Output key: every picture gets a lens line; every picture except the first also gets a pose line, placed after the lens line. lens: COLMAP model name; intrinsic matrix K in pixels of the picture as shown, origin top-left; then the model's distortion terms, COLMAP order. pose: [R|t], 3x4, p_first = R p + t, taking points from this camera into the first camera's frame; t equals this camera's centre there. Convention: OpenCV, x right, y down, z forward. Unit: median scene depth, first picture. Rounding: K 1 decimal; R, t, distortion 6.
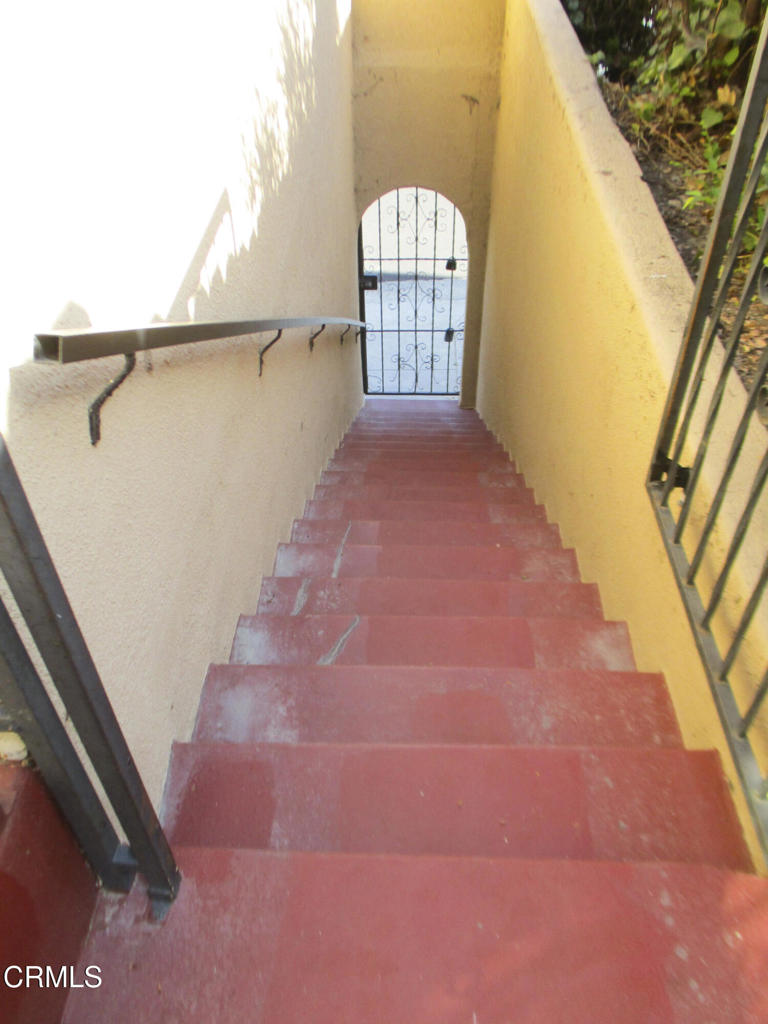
lens RADIAL K [[895.3, 0, 384.0], [0, 895.3, 512.0], [0, 0, 1]] dist [-0.000966, -0.000470]
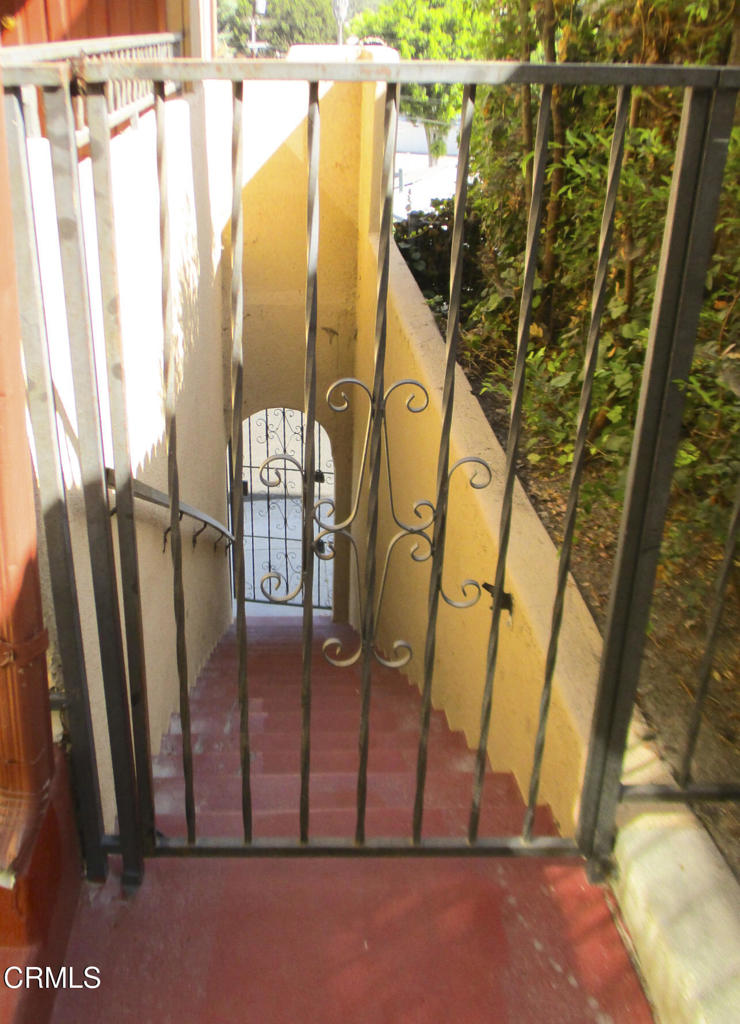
lens RADIAL K [[1806.6, 0, 370.0], [0, 1806.6, 512.0], [0, 0, 1]] dist [0.300506, -0.004425]
pose [[0.993266, -0.015896, 0.114760, -0.141224], [0.051023, 0.949328, -0.310119, 0.548192], [-0.104015, 0.313886, 0.943746, -1.284280]]
